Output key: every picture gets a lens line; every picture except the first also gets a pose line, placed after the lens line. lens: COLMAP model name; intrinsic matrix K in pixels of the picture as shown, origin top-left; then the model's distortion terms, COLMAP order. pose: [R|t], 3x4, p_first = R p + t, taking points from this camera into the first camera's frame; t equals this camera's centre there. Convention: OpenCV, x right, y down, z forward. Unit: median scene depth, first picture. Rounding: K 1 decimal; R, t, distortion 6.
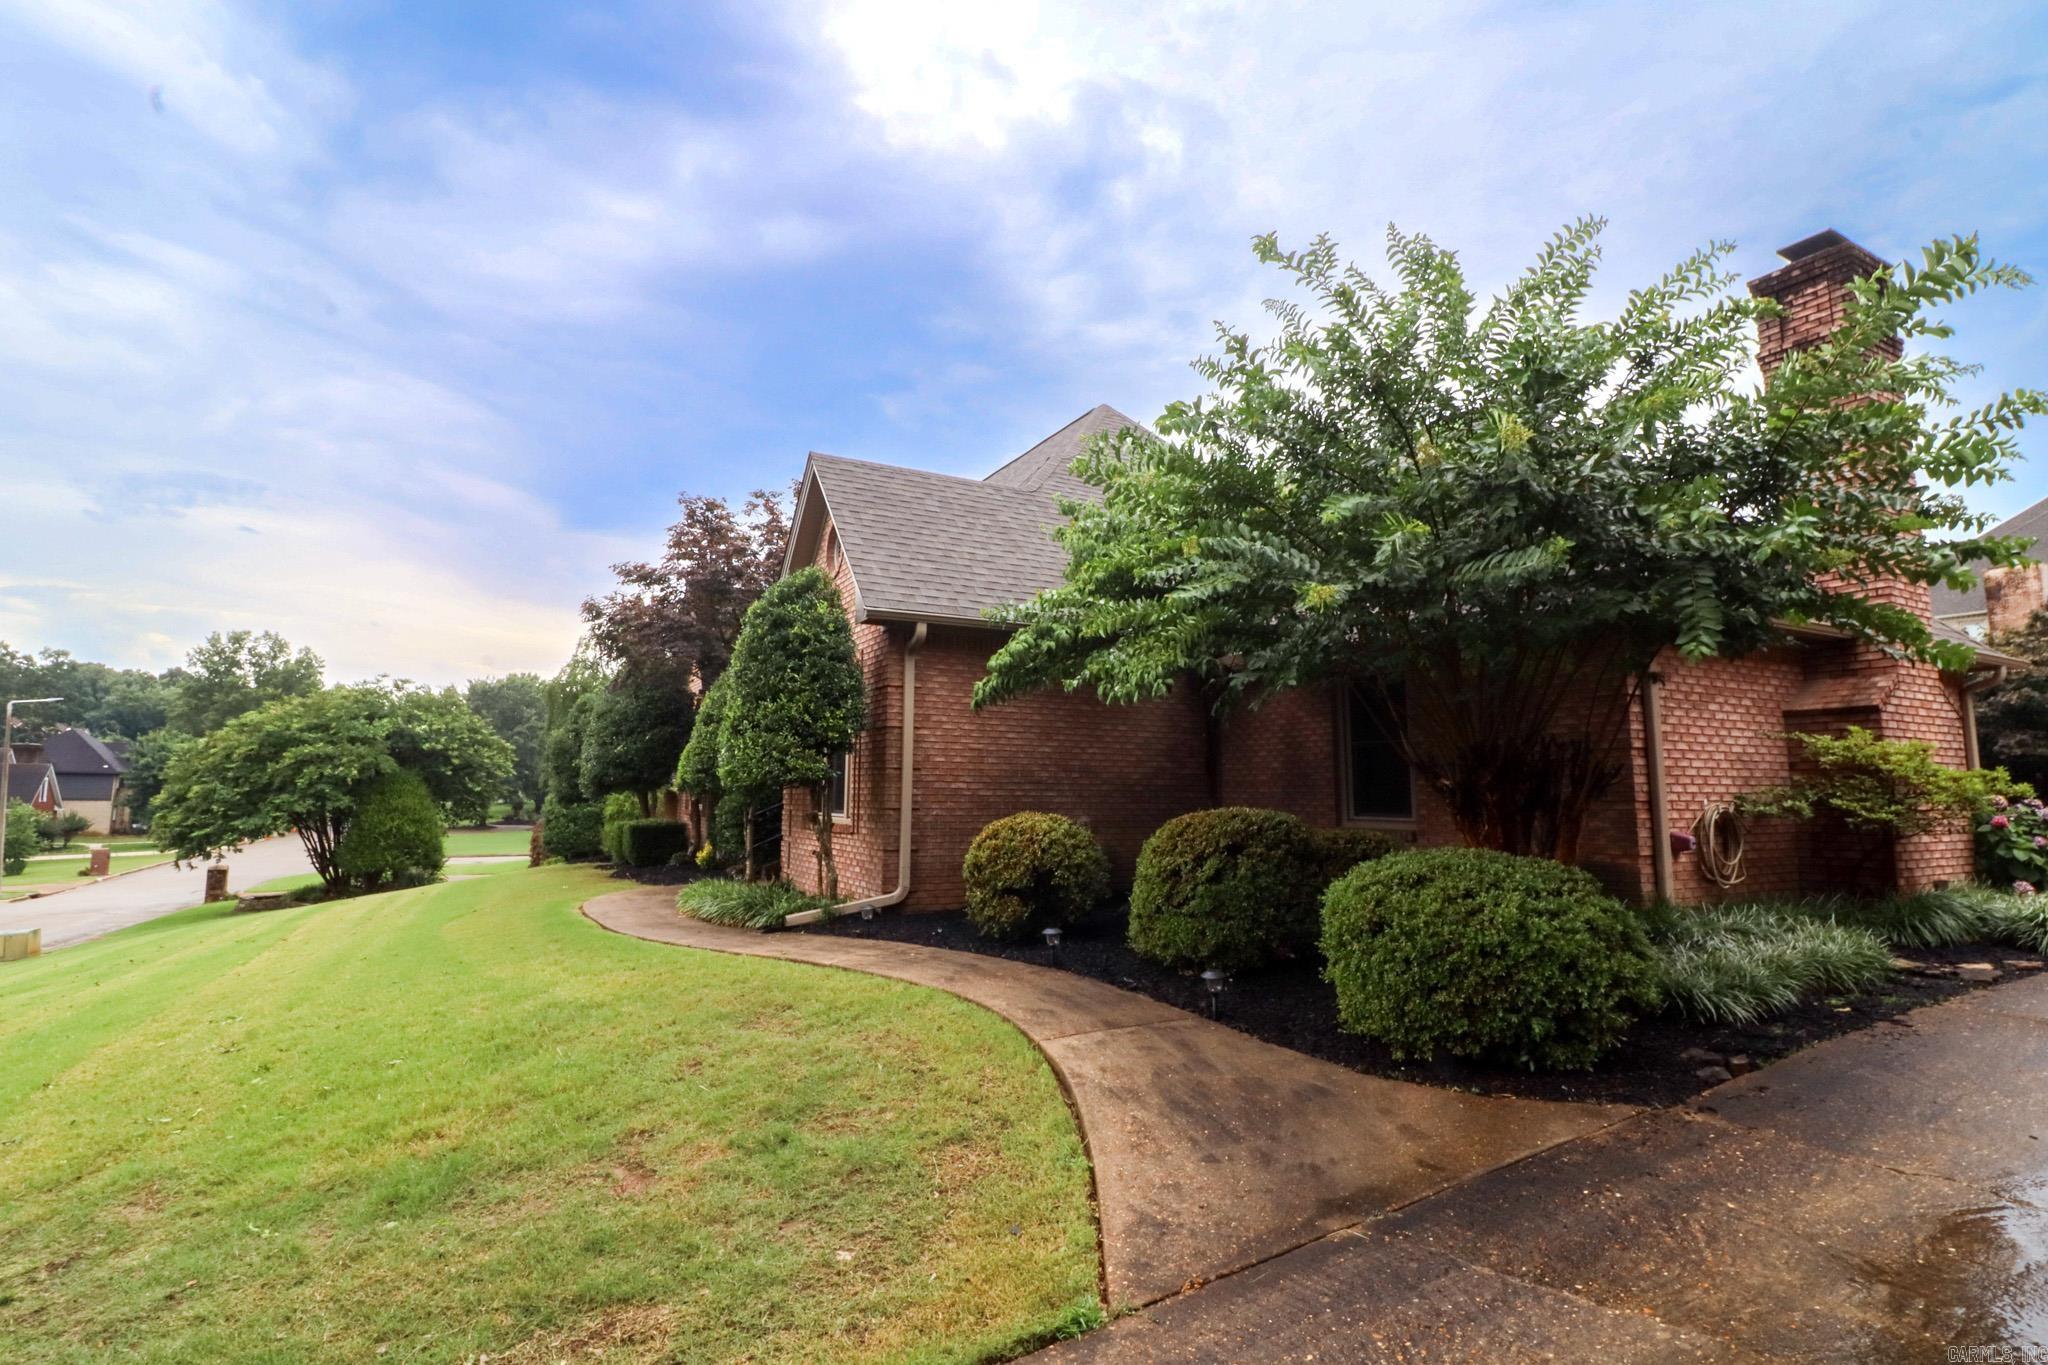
lens RADIAL K [[982.0, 0, 1021.5], [0, 982.0, 674.6], [0, 0, 1]] dist [0.001683, -0.014920]
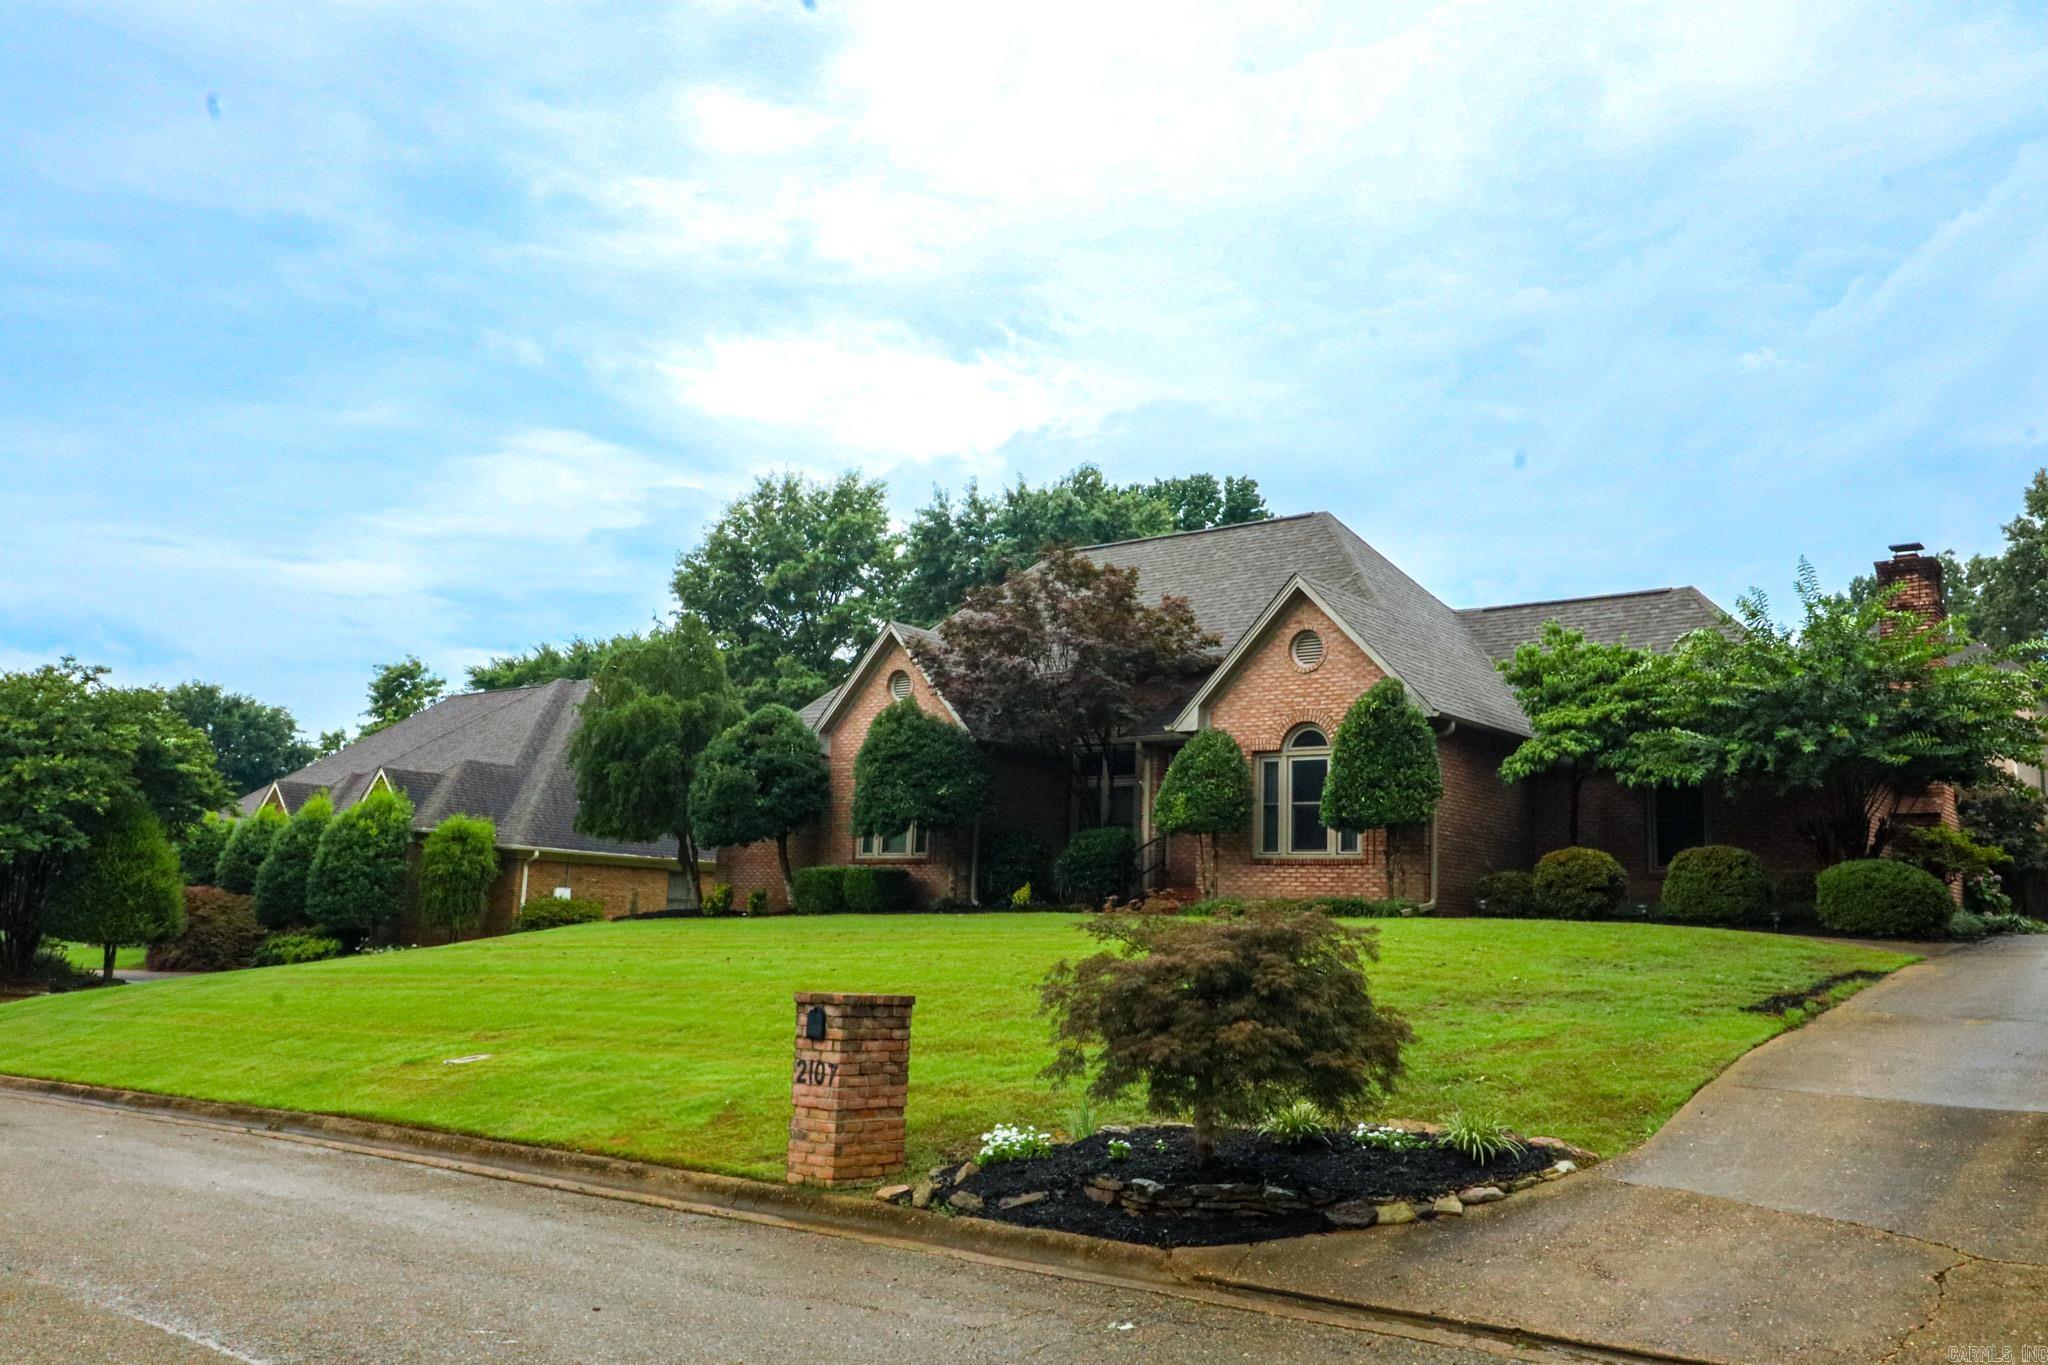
lens RADIAL K [[1587.8, 0, 1024.0], [0, 1587.8, 682.5], [0, 0, 1]] dist [0.018897, -0.007613]
pose [[0.920347, 0.088252, 0.381015, -1.634486], [-0.078492, 0.996067, -0.041116, 0.038655], [-0.383145, 0.007934, 0.923654, -0.986573]]
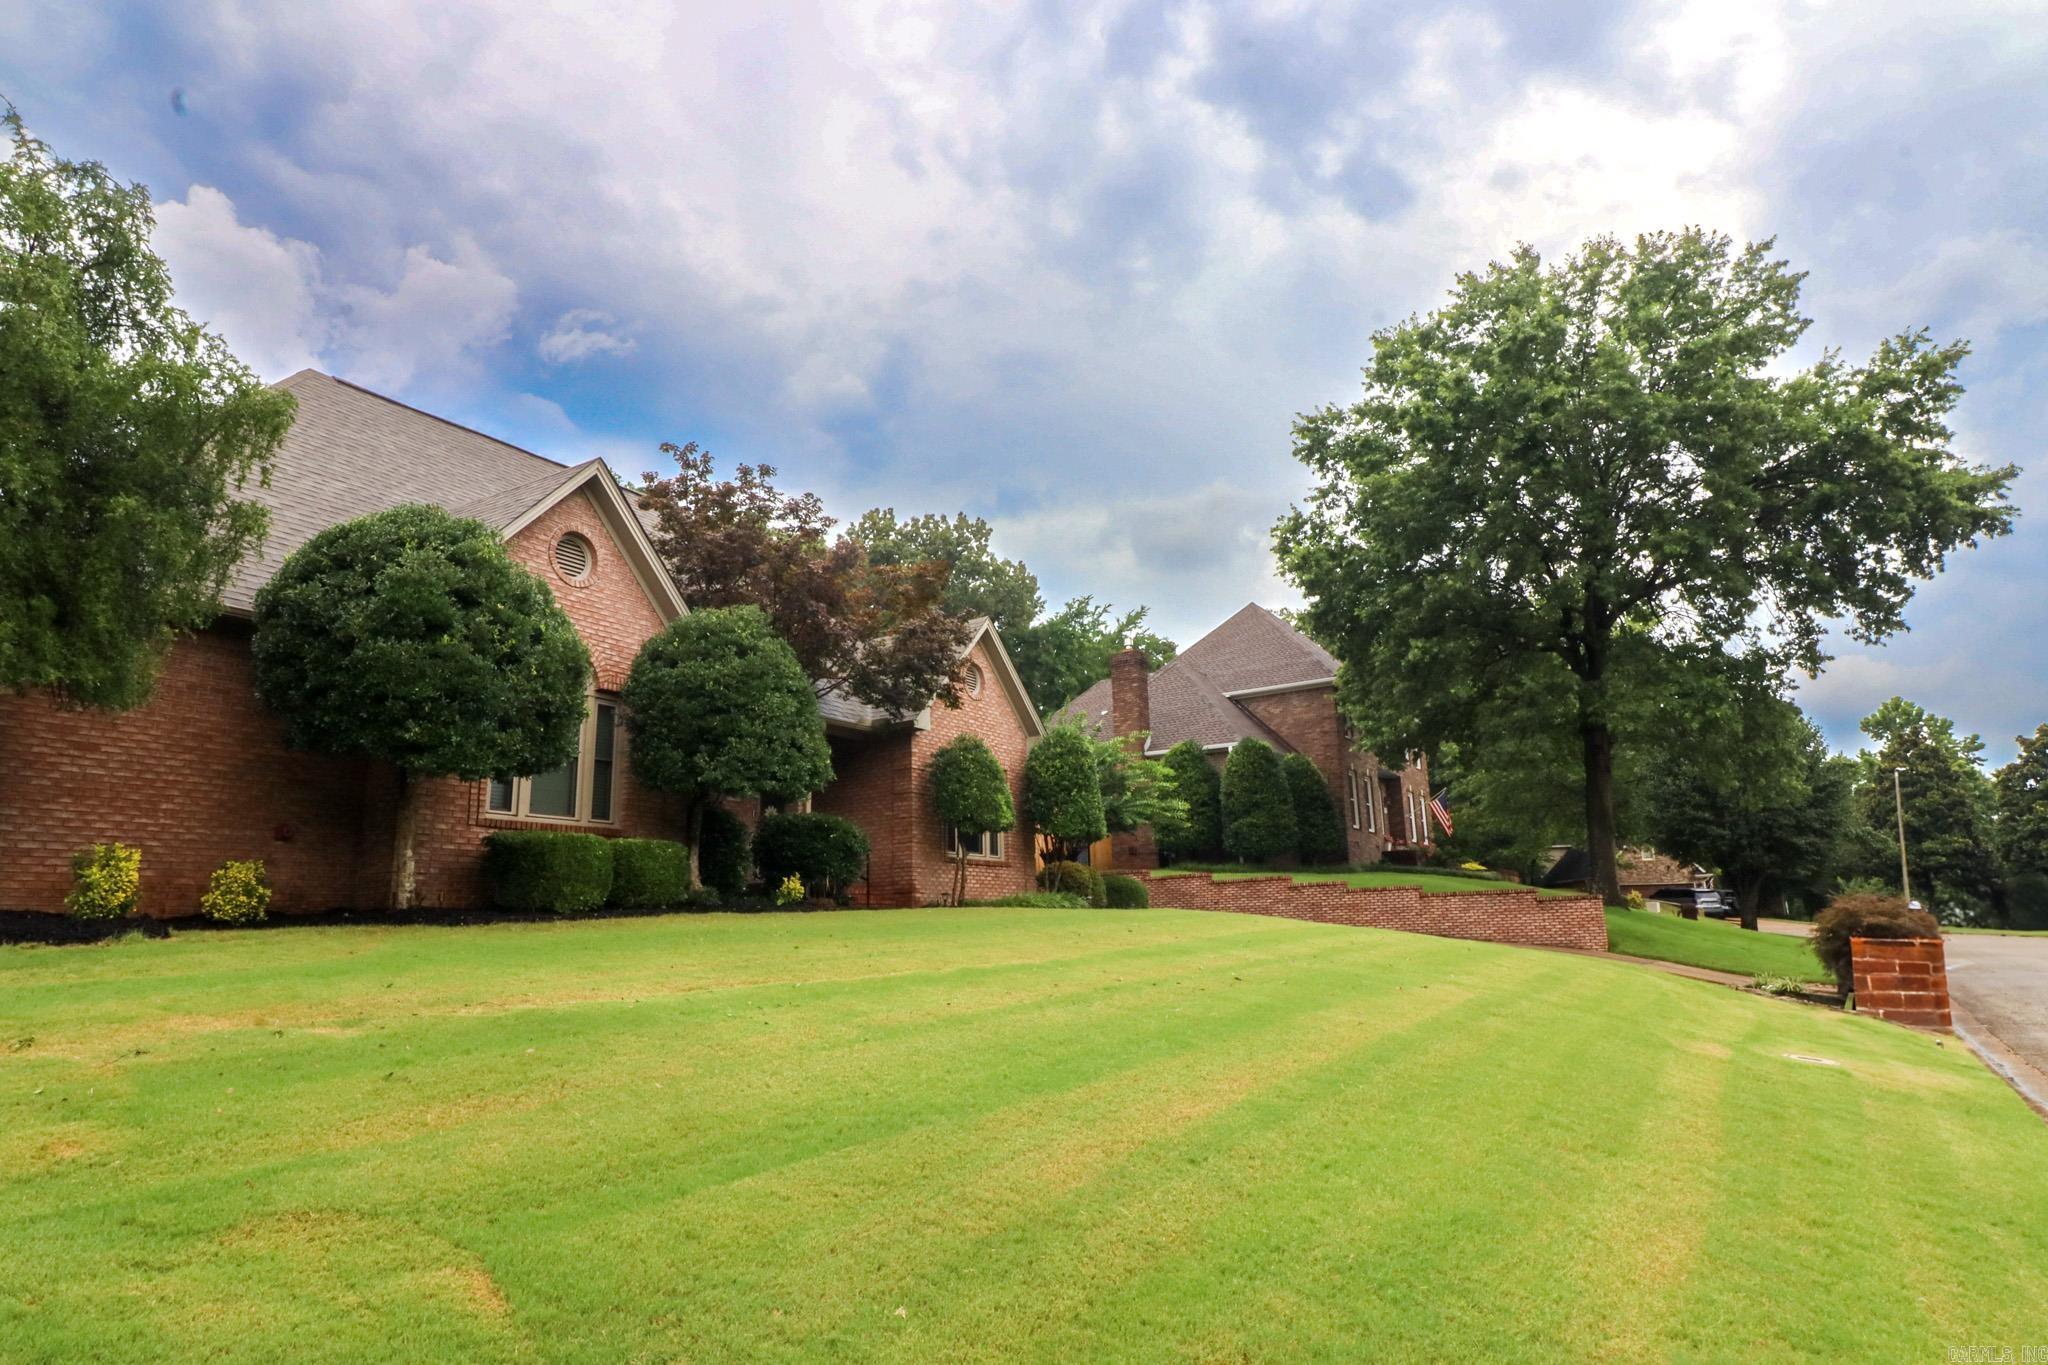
lens RADIAL K [[1227.7, 0, 1024.0], [0, 1227.7, 682.5], [0, 0, 1]] dist [0.013023, -0.019238]
pose [[-0.501510, 0.180713, 0.846068, -2.243261], [-0.092528, 0.961129, -0.260135, 0.444675], [-0.860190, -0.208745, -0.465294, 2.223324]]
